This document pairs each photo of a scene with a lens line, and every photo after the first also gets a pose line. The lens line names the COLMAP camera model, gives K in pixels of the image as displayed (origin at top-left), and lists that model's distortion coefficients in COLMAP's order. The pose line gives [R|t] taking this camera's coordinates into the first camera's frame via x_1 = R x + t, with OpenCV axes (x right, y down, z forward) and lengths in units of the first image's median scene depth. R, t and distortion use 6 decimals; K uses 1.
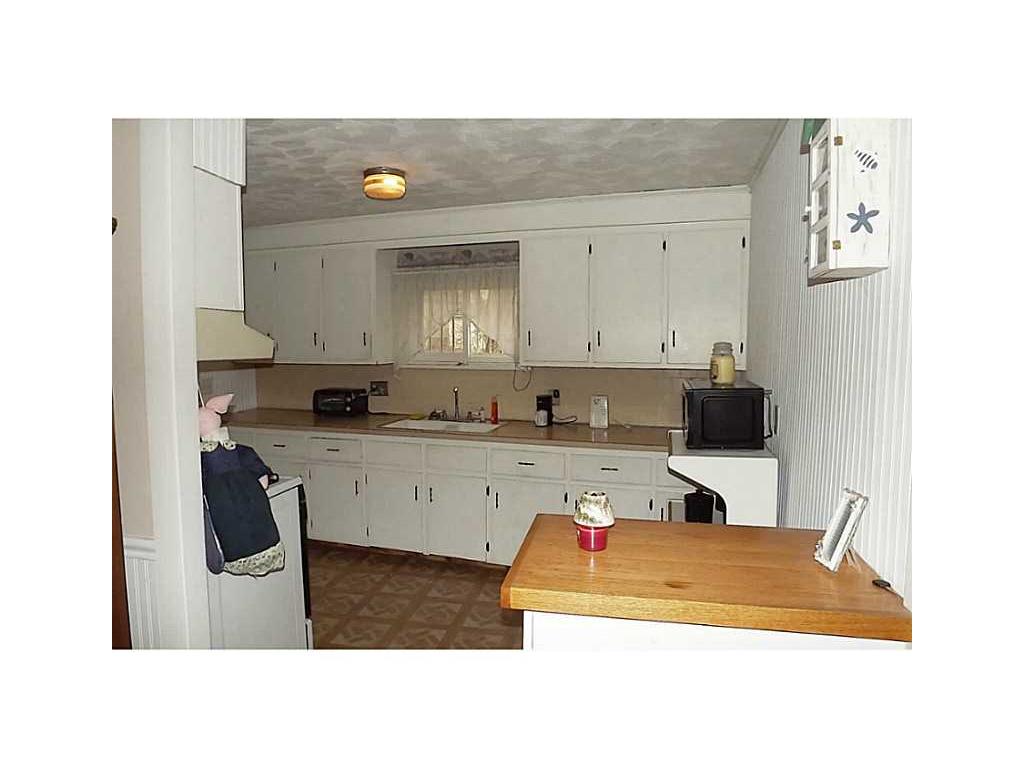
lens RADIAL K [[619.1, 0, 512.0], [0, 619.1, 384.0], [0, 0, 1]] dist [0.028995, -0.000418]
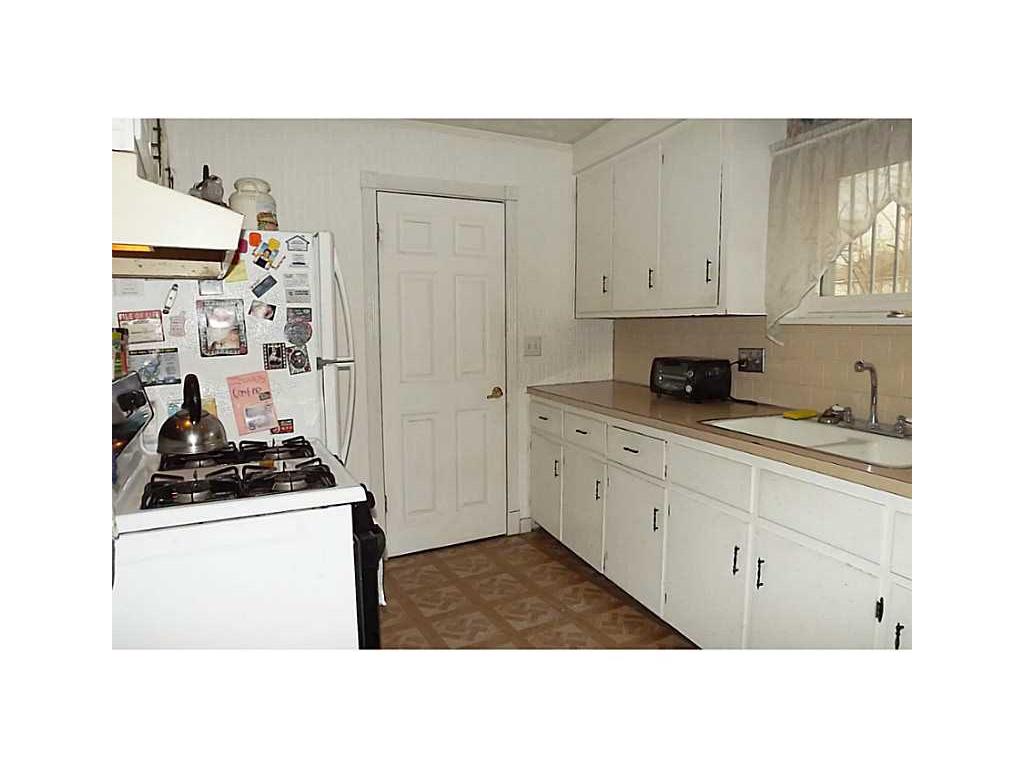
lens RADIAL K [[619.1, 0, 512.0], [0, 619.1, 384.0], [0, 0, 1]] dist [0.028995, -0.000418]
pose [[0.663483, 0.076184, -0.744303, 0.082904], [-0.057531, 0.997052, 0.050770, 0.013823], [0.745976, 0.009135, 0.665910, 0.455835]]
